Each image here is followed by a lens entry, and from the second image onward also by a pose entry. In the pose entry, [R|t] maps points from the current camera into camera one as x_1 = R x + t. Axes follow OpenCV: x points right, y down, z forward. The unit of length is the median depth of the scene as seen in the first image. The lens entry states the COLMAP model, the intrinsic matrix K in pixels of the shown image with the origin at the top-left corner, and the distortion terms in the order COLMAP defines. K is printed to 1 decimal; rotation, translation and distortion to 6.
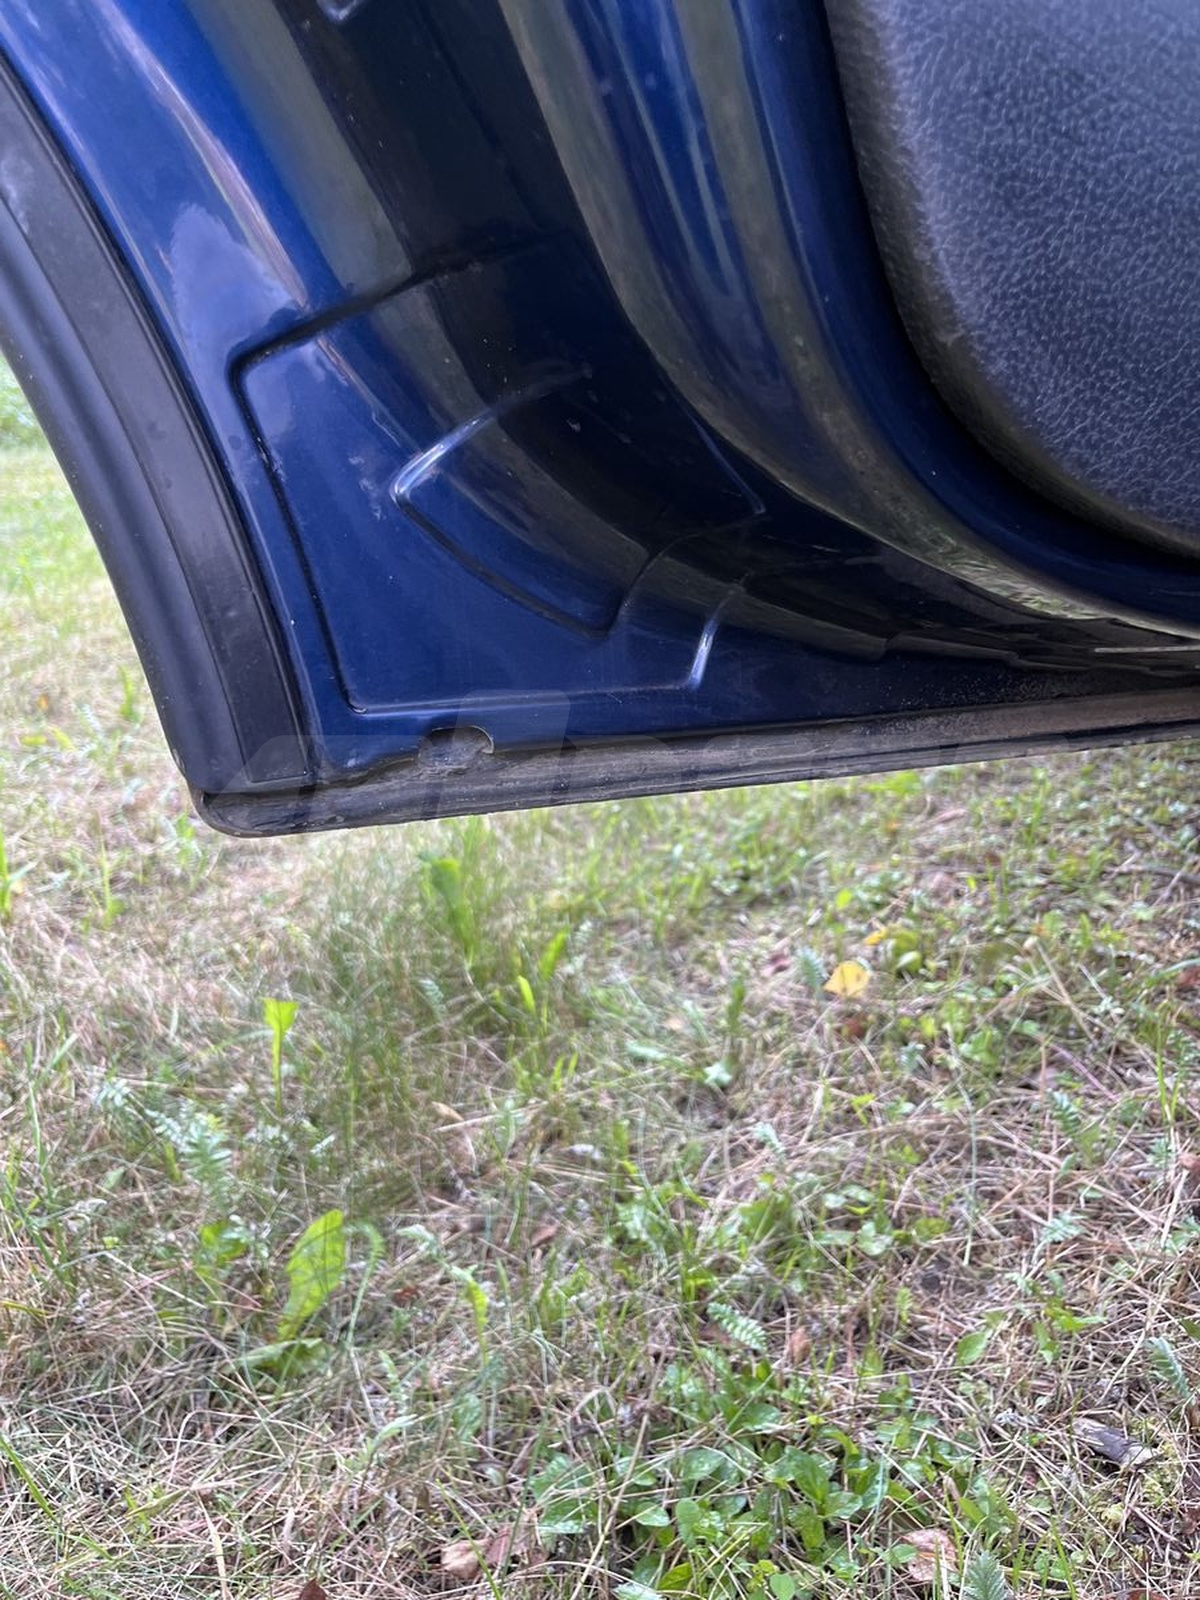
lens RADIAL K [[1224.7, 0, 607.6], [0, 1224.7, 803.8], [0, 0, 1]] dist [0.067282, -0.088088]
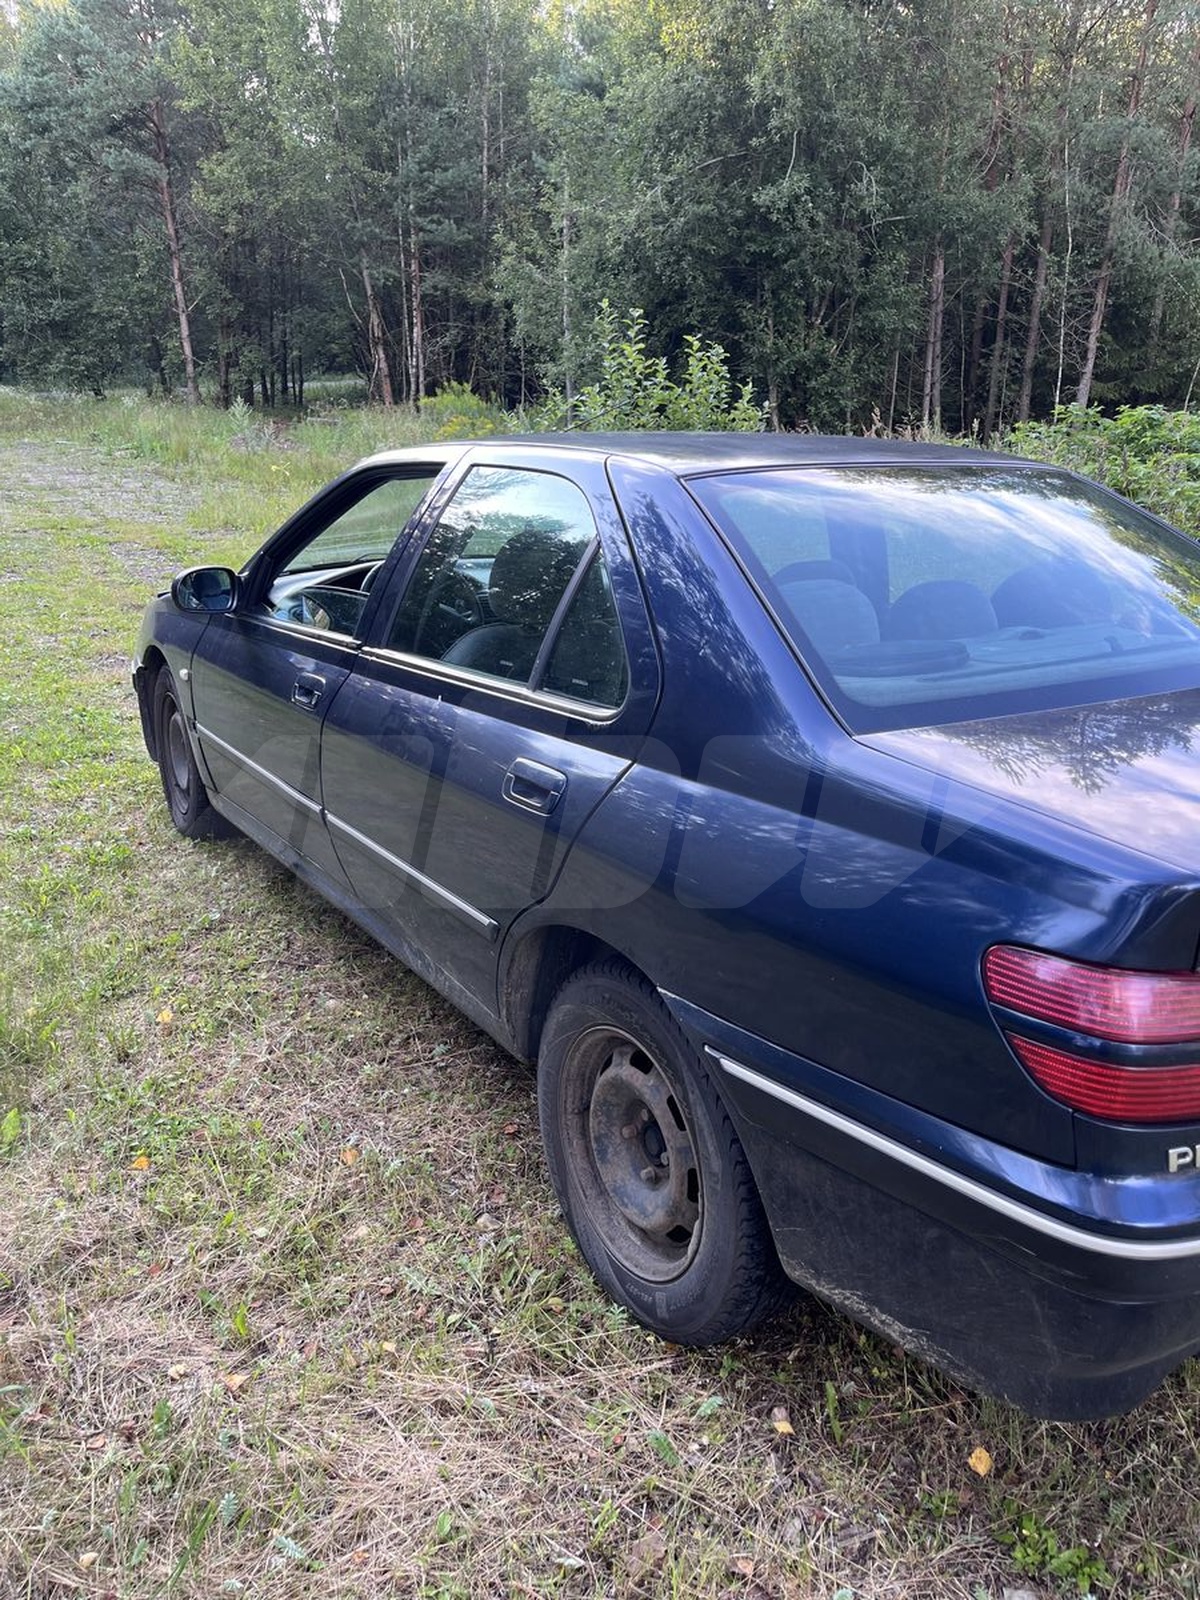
lens RADIAL K [[1224.7, 0, 611.4], [0, 1224.7, 804.6], [0, 0, 1]] dist [0.067282, -0.088088]
pose [[0.828002, -0.092274, 0.553080, -0.501309], [0.123892, 0.992095, -0.019957, -0.167656], [-0.546867, 0.085046, 0.832889, -2.070000]]
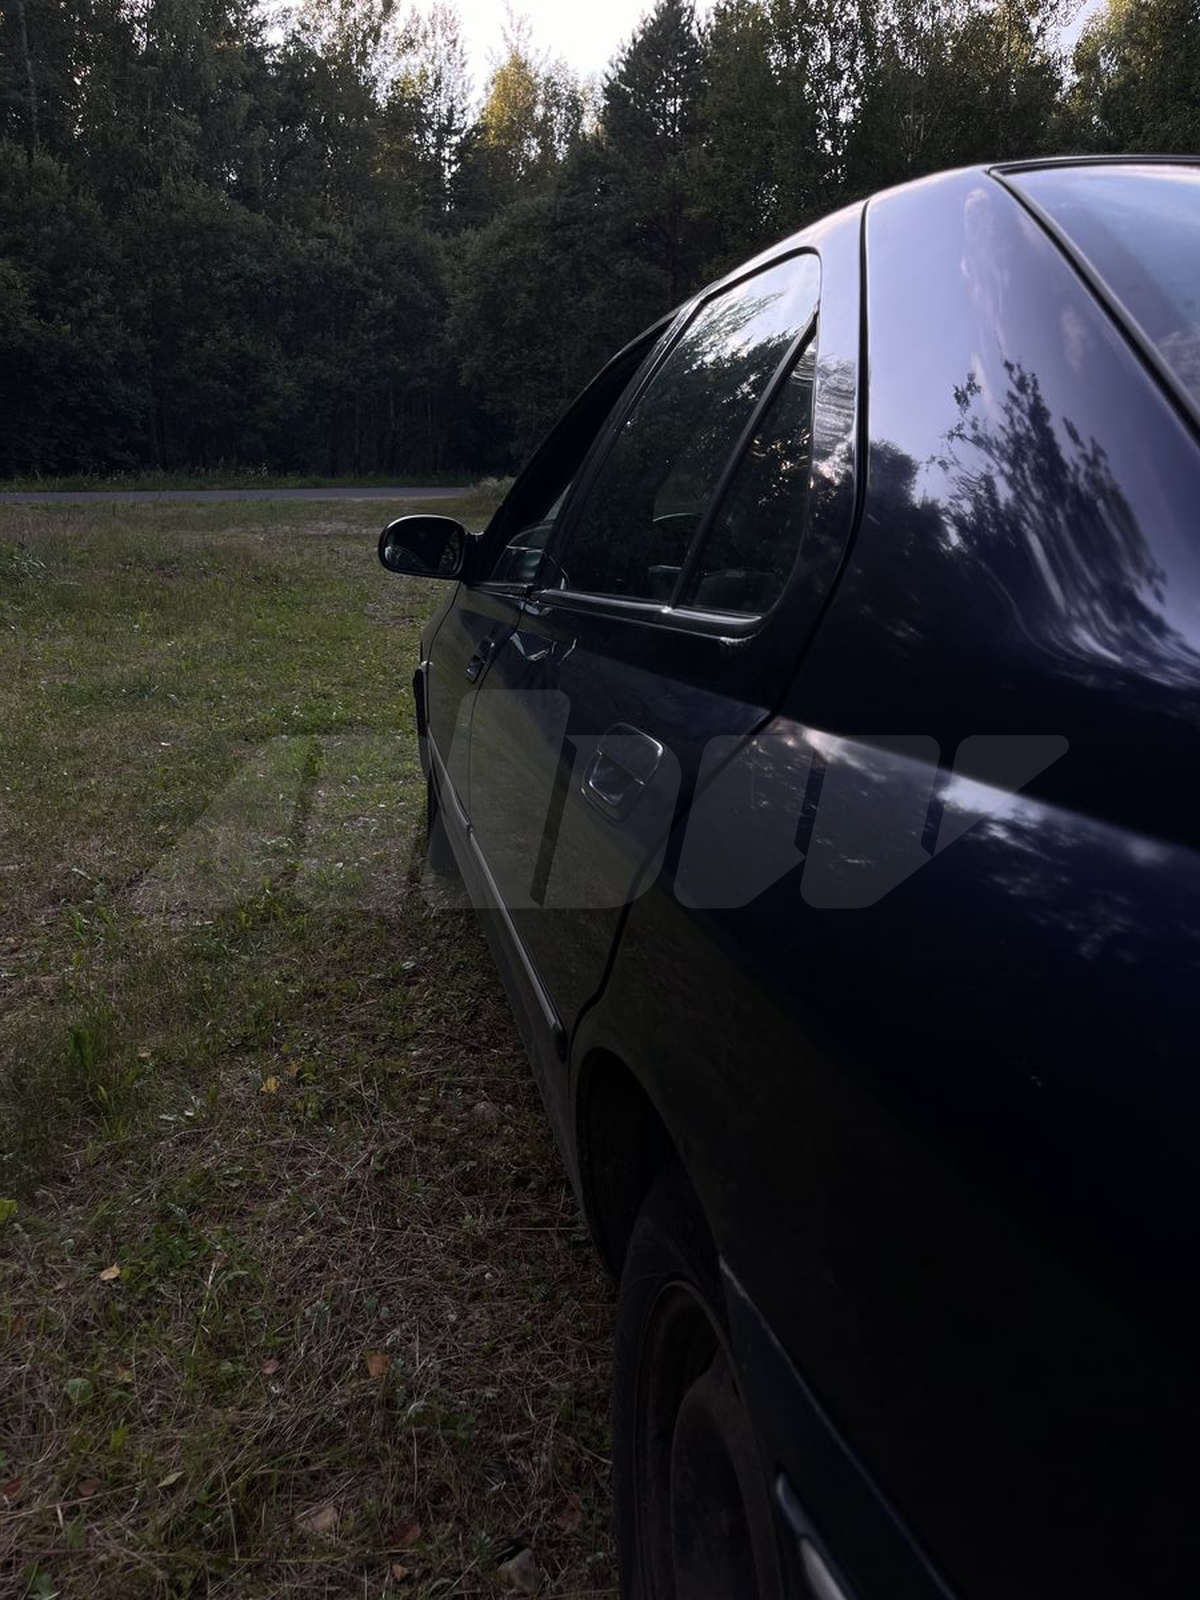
lens RADIAL K [[1224.7, 0, 586.1], [0, 1224.7, 806.7], [0, 0, 1]] dist [0.067282, -0.088088]
pose [[0.975940, 0.036670, 0.214932, 0.255607], [-0.012465, 0.993527, -0.112911, -0.110539], [-0.217681, 0.107516, 0.970080, -1.312991]]
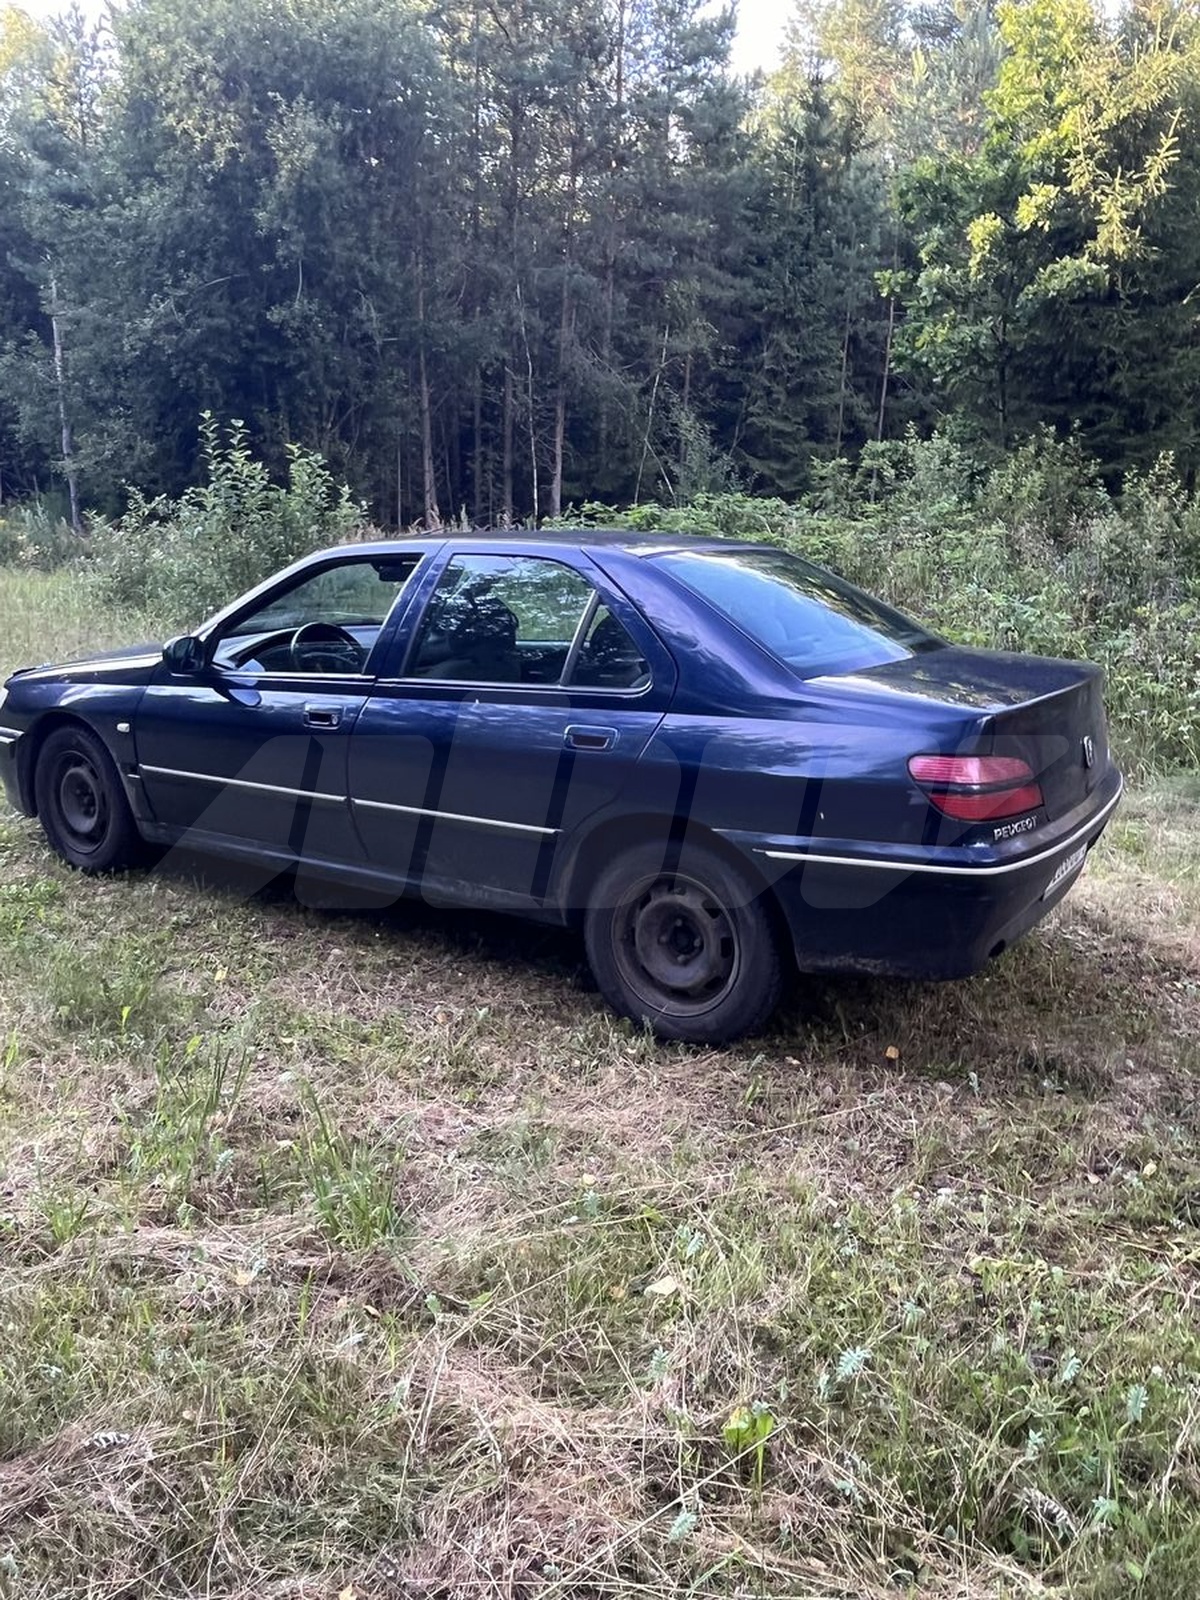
lens RADIAL K [[1224.7, 0, 589.2], [0, 1224.7, 763.7], [0, 0, 1]] dist [0.067282, -0.088088]
pose [[0.539436, -0.098363, 0.836262, -2.455944], [0.244266, 0.968726, -0.043622, -0.035690], [-0.805818, 0.227802, 0.546593, -2.173659]]
